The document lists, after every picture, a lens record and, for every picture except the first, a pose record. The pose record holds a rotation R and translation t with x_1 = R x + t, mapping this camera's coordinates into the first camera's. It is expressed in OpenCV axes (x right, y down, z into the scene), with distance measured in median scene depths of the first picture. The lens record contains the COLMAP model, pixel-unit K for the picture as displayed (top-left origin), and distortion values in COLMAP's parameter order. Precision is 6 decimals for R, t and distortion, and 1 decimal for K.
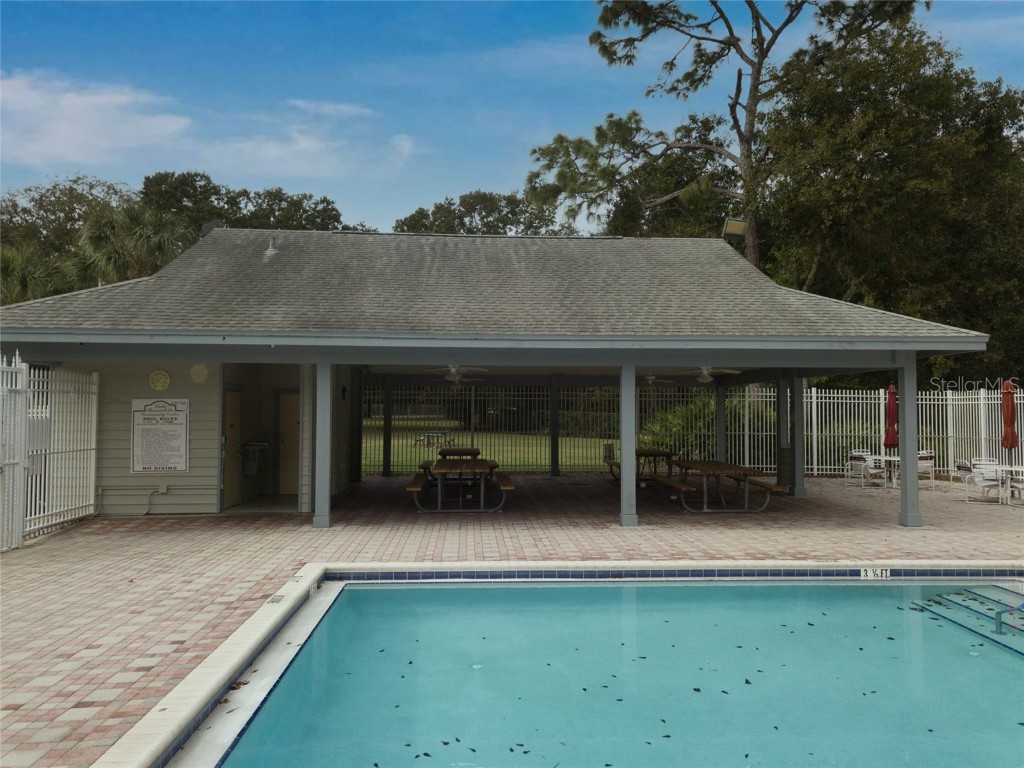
lens RADIAL K [[774.4, 0, 514.5], [0, 774.4, 380.1], [0, 0, 1]] dist [0.040589, -0.001546]
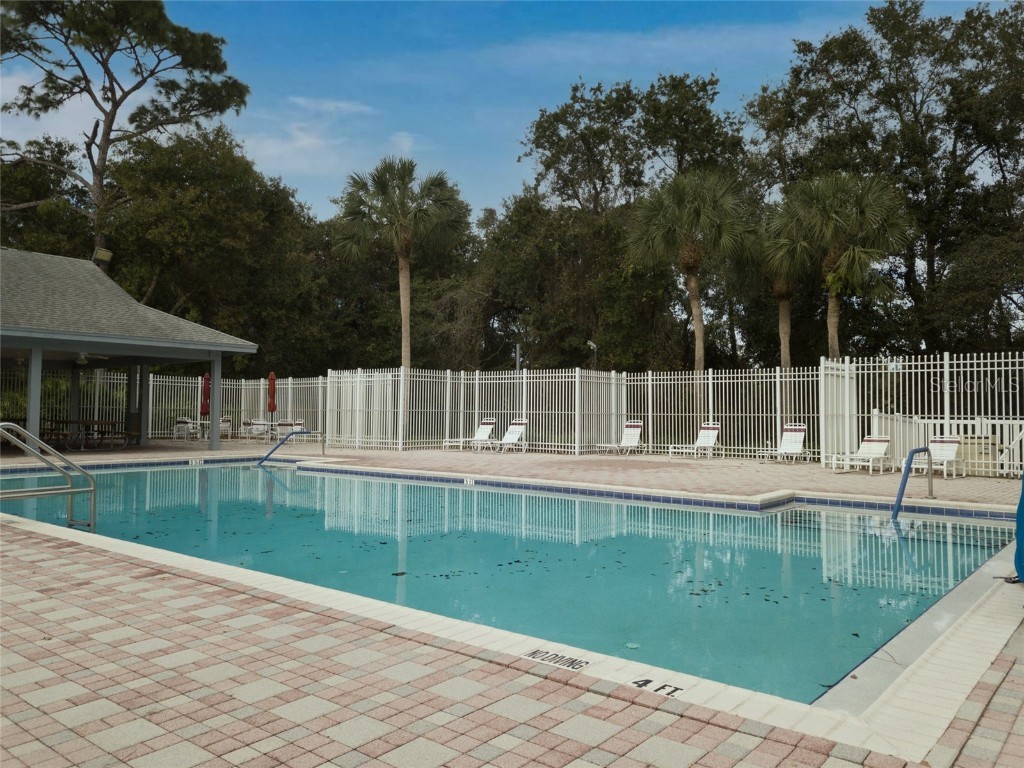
lens RADIAL K [[774.4, 0, 514.5], [0, 774.4, 380.1], [0, 0, 1]] dist [0.040589, -0.001546]
pose [[0.674918, 0.032658, 0.737170, -0.206374], [-0.035122, 0.999310, -0.012116, 0.016172], [-0.737056, -0.017714, 0.675599, -0.416360]]
